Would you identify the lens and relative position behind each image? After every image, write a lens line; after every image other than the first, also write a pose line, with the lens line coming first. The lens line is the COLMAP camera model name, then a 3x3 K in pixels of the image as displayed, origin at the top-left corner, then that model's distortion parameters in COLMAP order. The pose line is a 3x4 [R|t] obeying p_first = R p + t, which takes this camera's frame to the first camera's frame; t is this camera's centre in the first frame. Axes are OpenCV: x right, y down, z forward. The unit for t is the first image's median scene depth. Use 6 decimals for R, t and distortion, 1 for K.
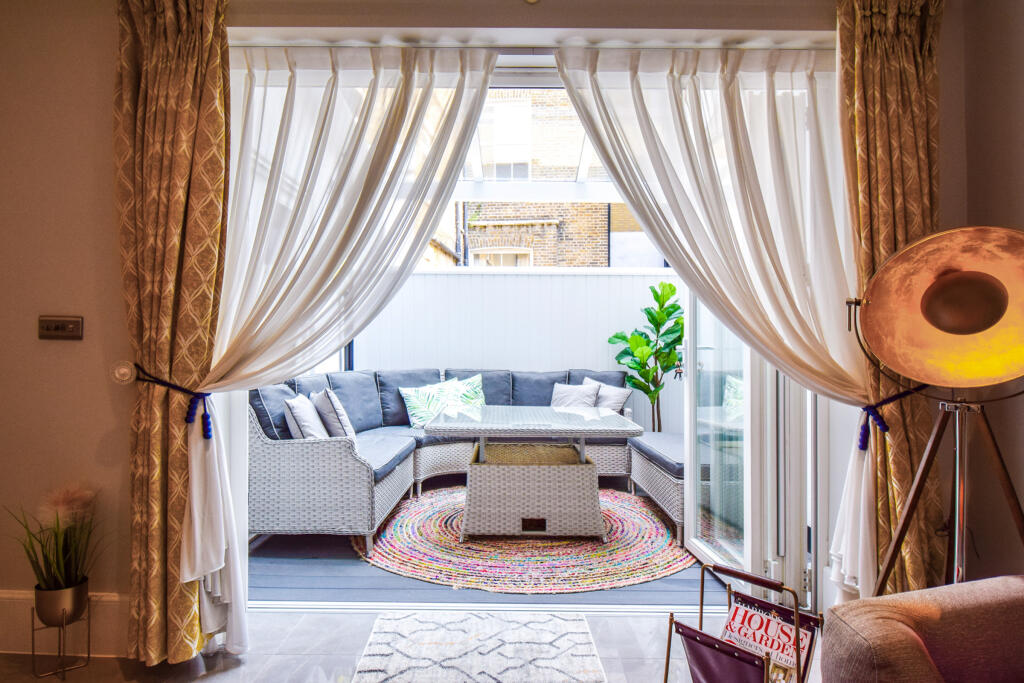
lens RADIAL K [[619.9, 0, 512.0], [0, 619.9, 341.5], [0, 0, 1]] dist [0.006291, -0.035824]
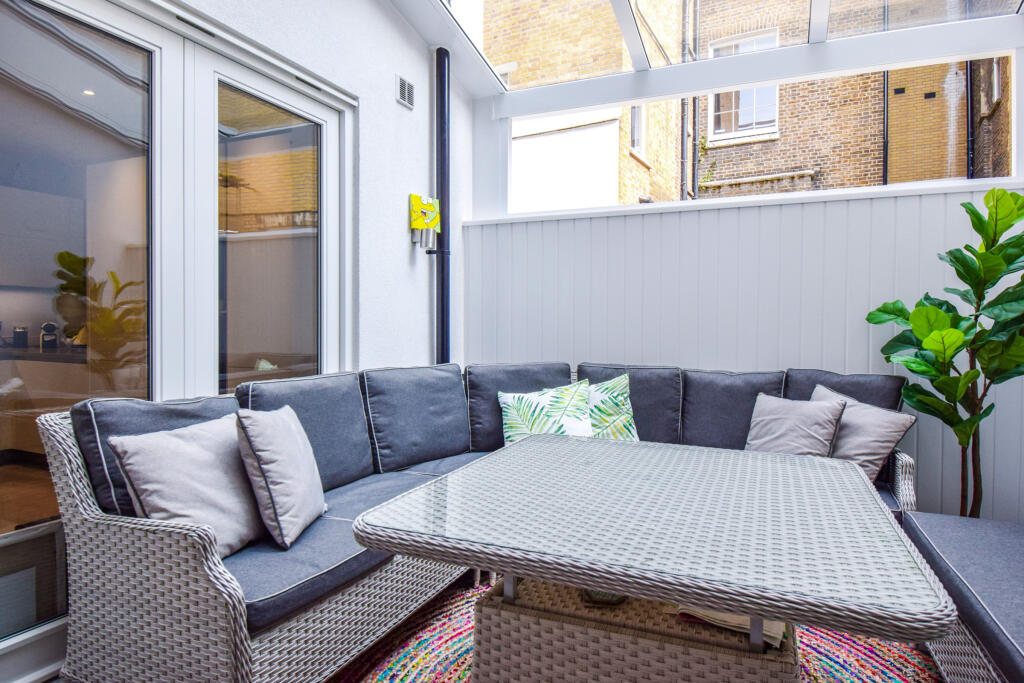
lens RADIAL K [[619.9, 0, 512.0], [0, 619.9, 341.5], [0, 0, 1]] dist [0.006291, -0.035824]
pose [[0.925338, 0.006783, -0.379082, 0.077924], [0.005802, 0.999469, 0.032048, 0.000392], [0.379098, -0.031855, 0.924808, 0.406232]]
